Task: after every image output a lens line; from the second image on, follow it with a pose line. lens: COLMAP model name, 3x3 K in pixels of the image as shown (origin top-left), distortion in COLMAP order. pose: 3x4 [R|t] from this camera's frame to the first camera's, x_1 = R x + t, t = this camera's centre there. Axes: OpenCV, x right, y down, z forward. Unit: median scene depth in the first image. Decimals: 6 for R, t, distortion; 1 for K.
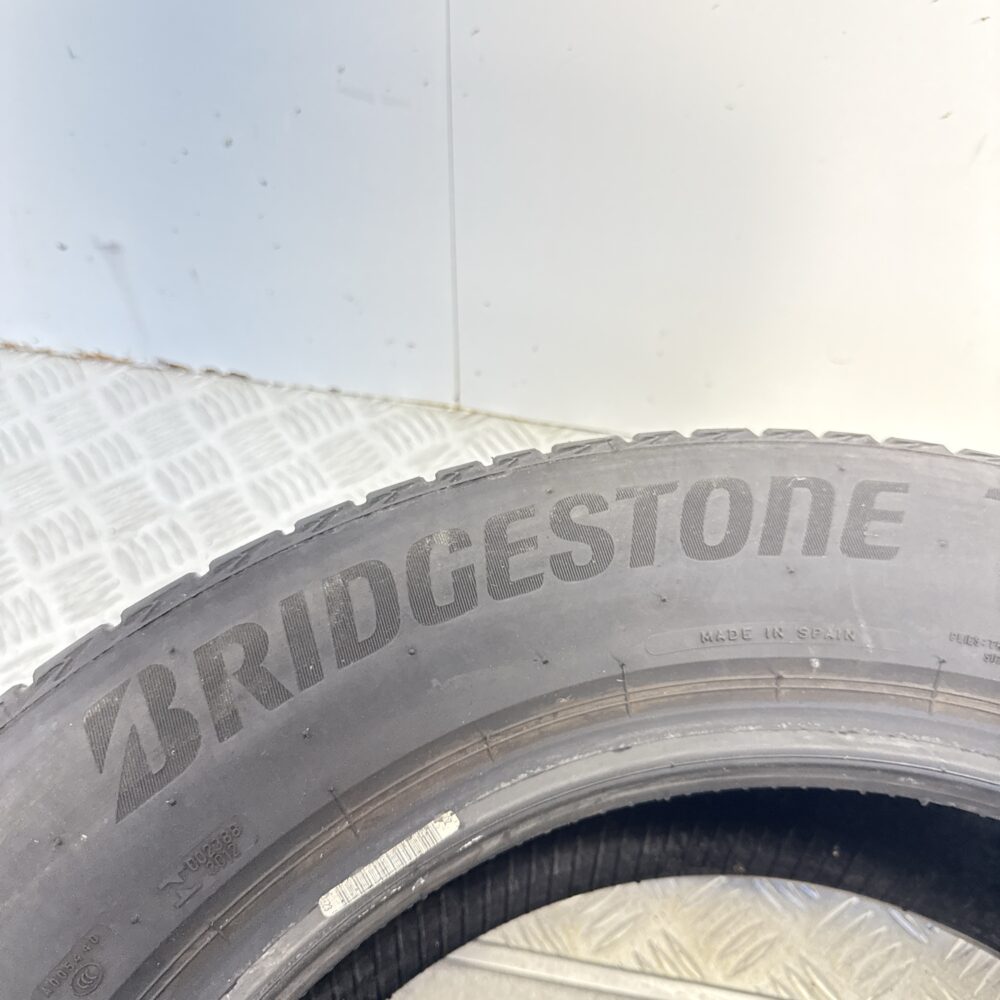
lens RADIAL K [[945.2, 0, 500.0], [0, 945.2, 500.0], [0, 0, 1]] dist [0.163004, -0.380731]
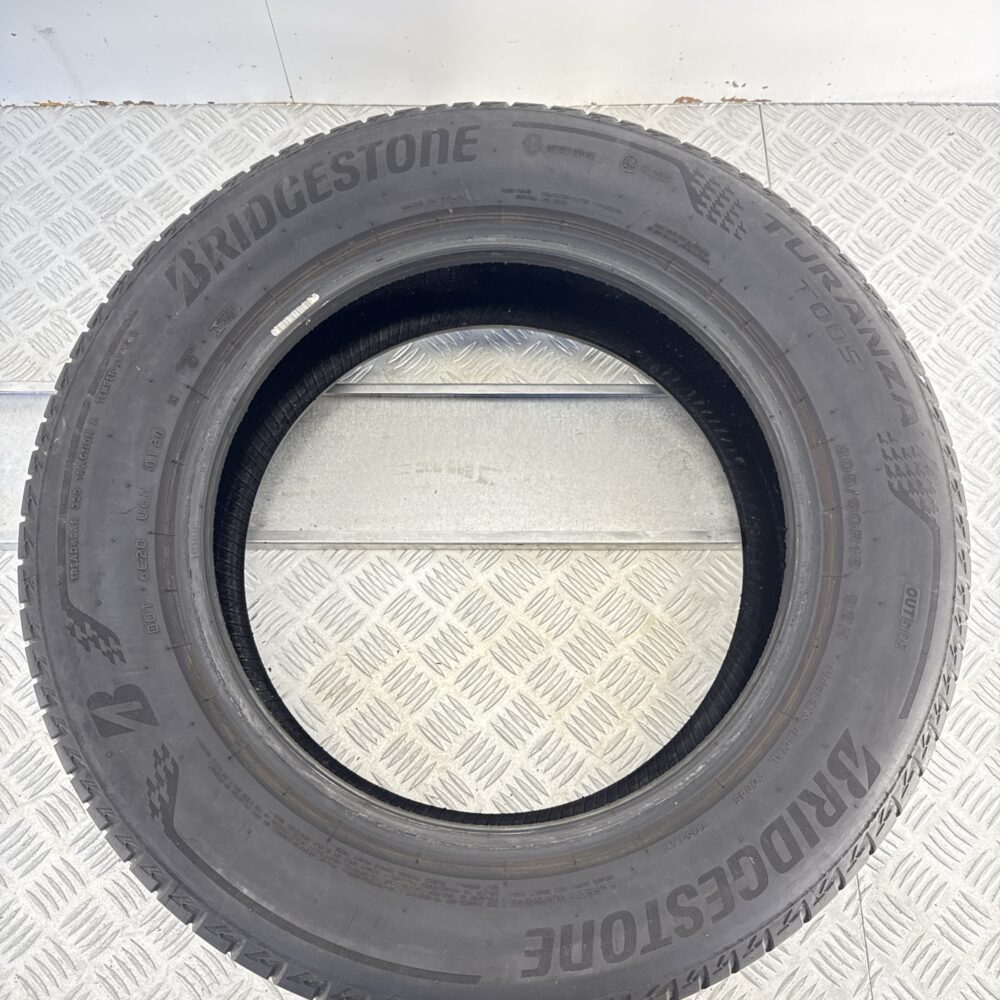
lens RADIAL K [[945.2, 0, 500.0], [0, 945.2, 500.0], [0, 0, 1]] dist [0.163004, -0.380731]
pose [[0.982820, -0.177087, 0.052003, 0.194053], [0.149130, 0.927958, 0.341548, 0.040041], [-0.108740, -0.327925, 0.938425, -1.543991]]
